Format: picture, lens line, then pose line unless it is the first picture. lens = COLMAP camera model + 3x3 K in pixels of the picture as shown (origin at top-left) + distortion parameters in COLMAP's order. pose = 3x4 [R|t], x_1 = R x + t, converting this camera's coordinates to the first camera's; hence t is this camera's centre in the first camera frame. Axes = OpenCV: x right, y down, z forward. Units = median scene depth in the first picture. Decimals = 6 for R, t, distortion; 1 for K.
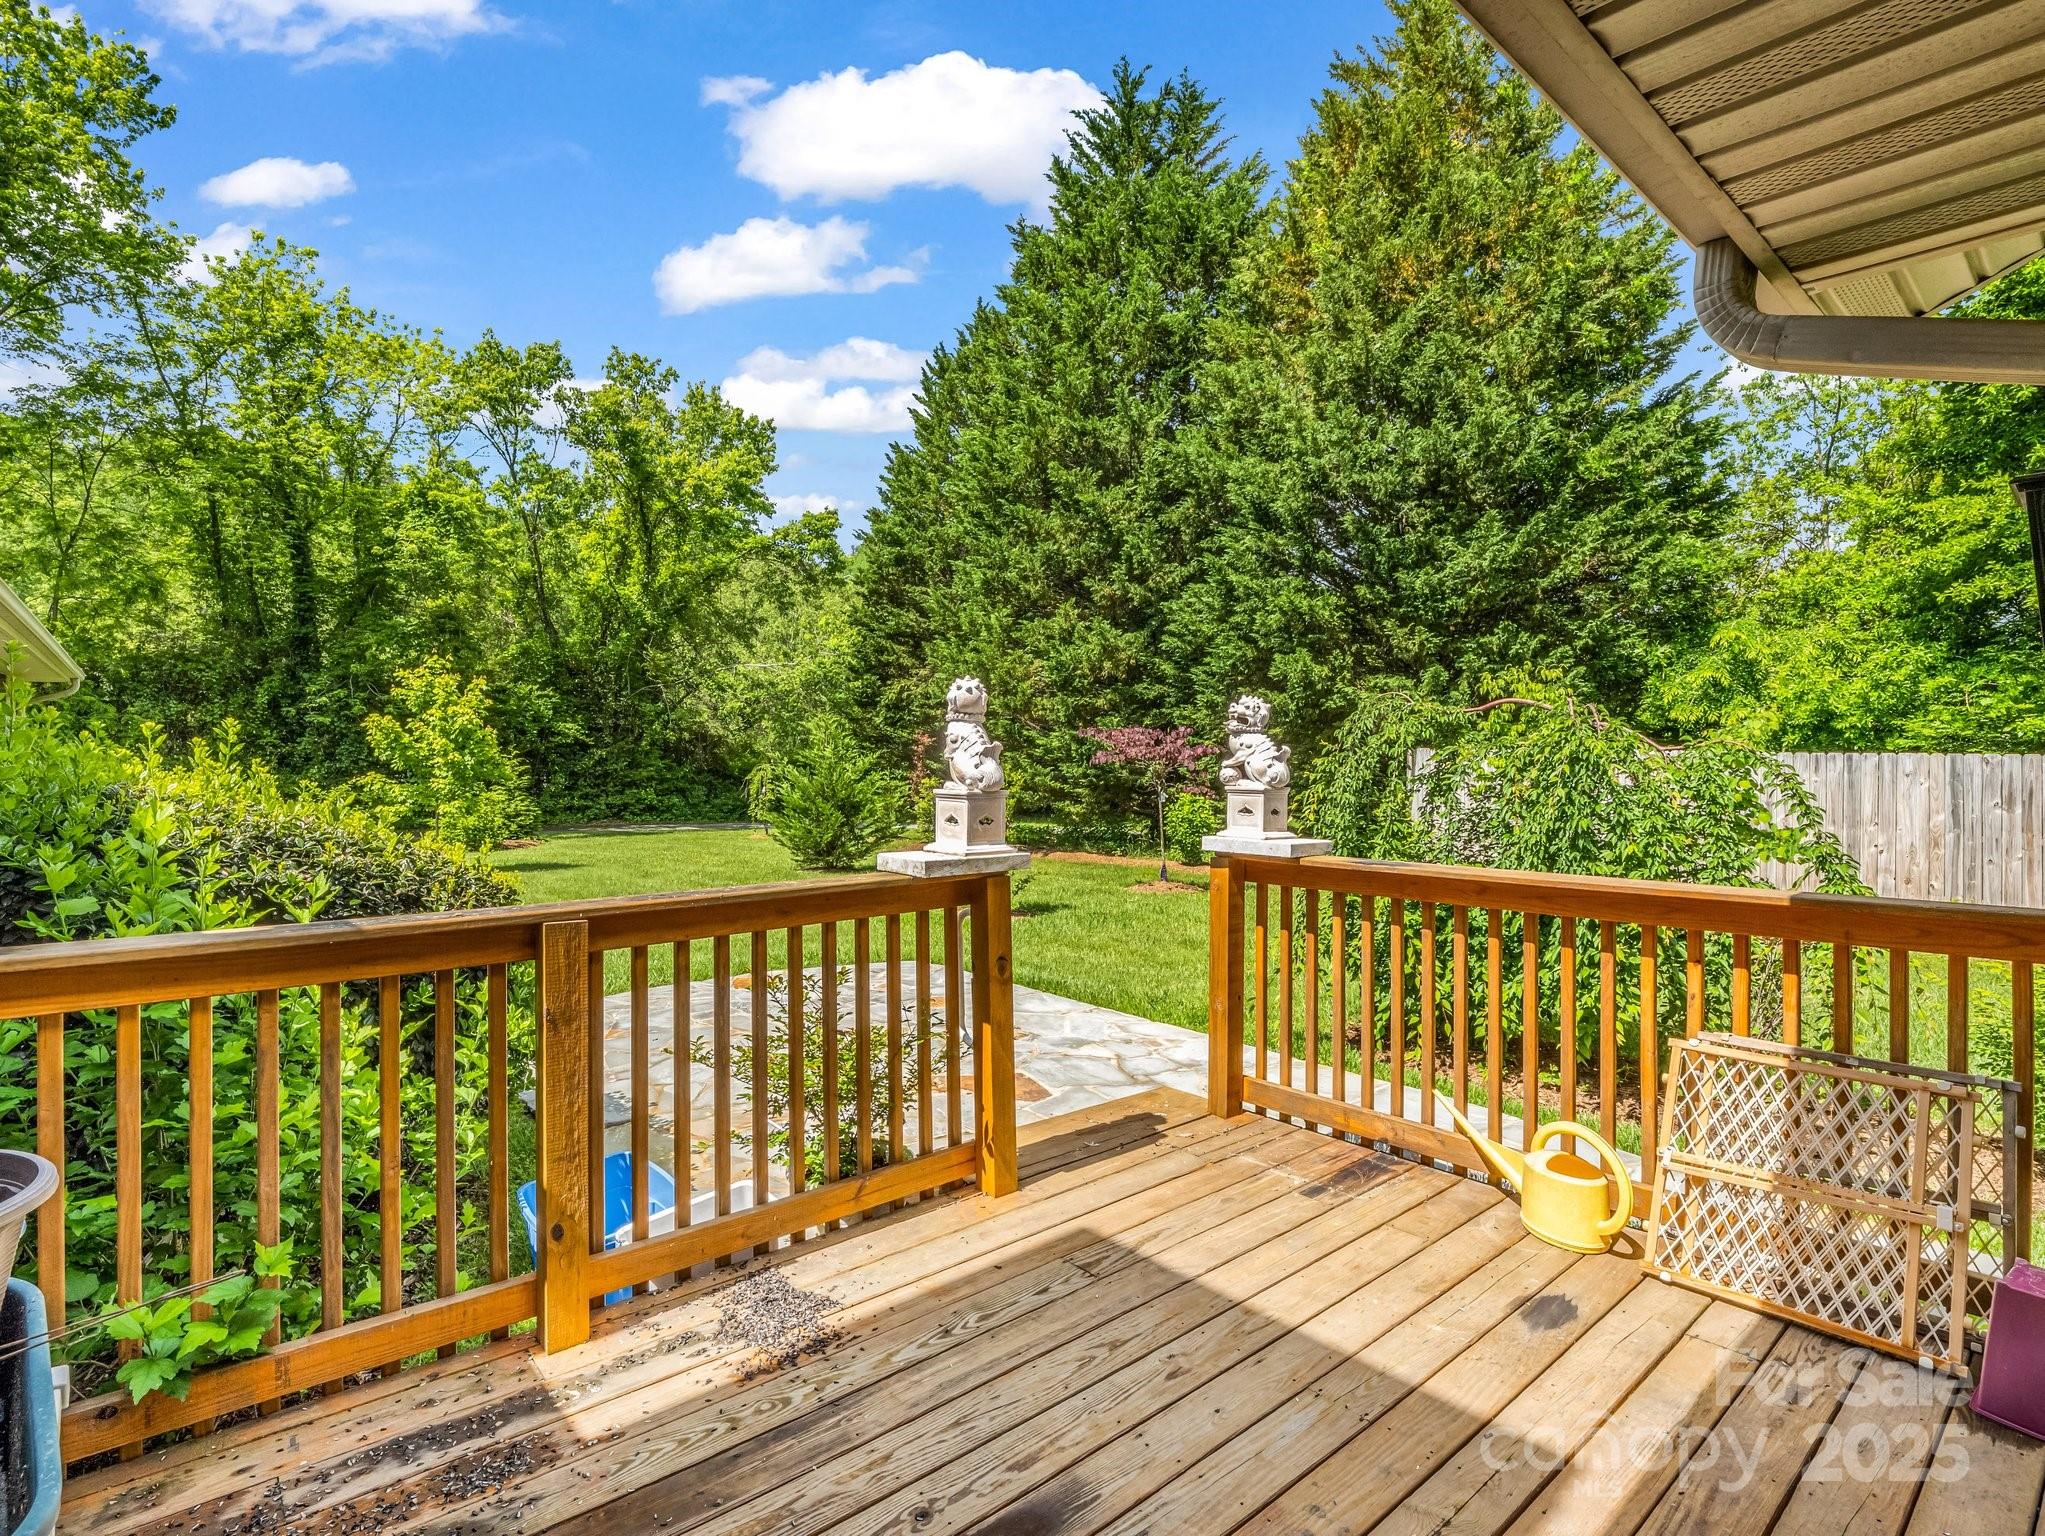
lens RADIAL K [[943.2, 0, 1070.8], [0, 943.2, 762.4], [0, 0, 1]] dist [-0.000948, -0.007554]
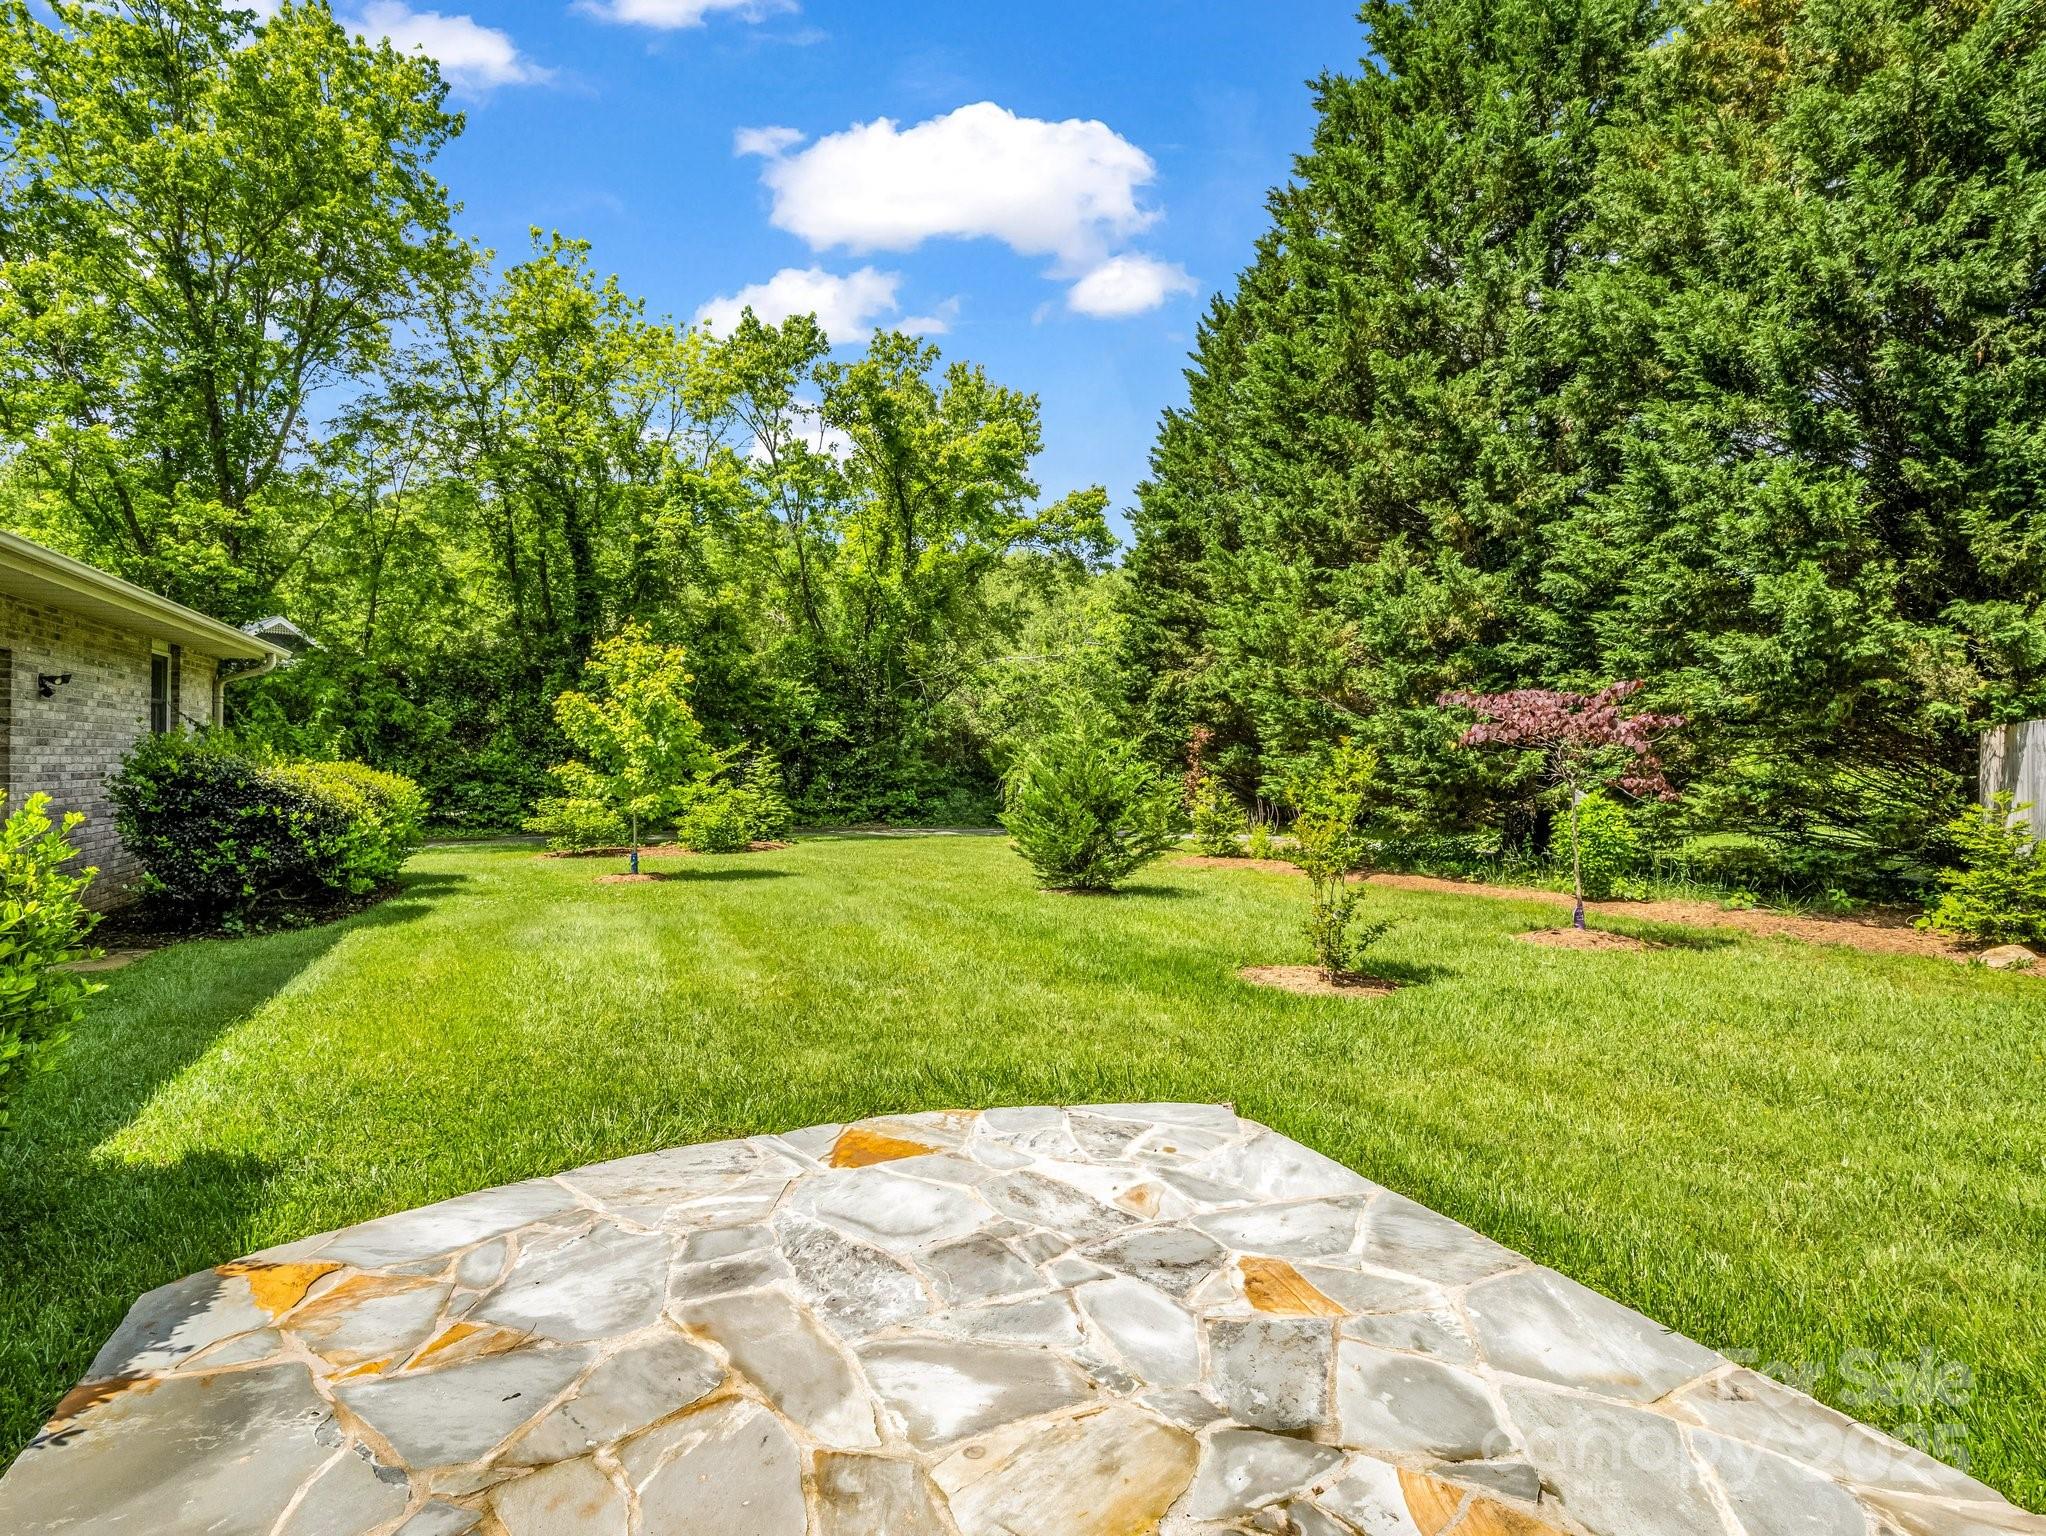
lens RADIAL K [[943.7, 0, 1071.3], [0, 943.7, 762.4], [0, 0, 1]] dist [-0.000948, -0.007554]
pose [[0.959251, -0.001491, -0.282552, -0.035044], [-0.001791, 0.999934, -0.011356, 0.013947], [0.282550, 0.011400, 0.959185, 0.193039]]
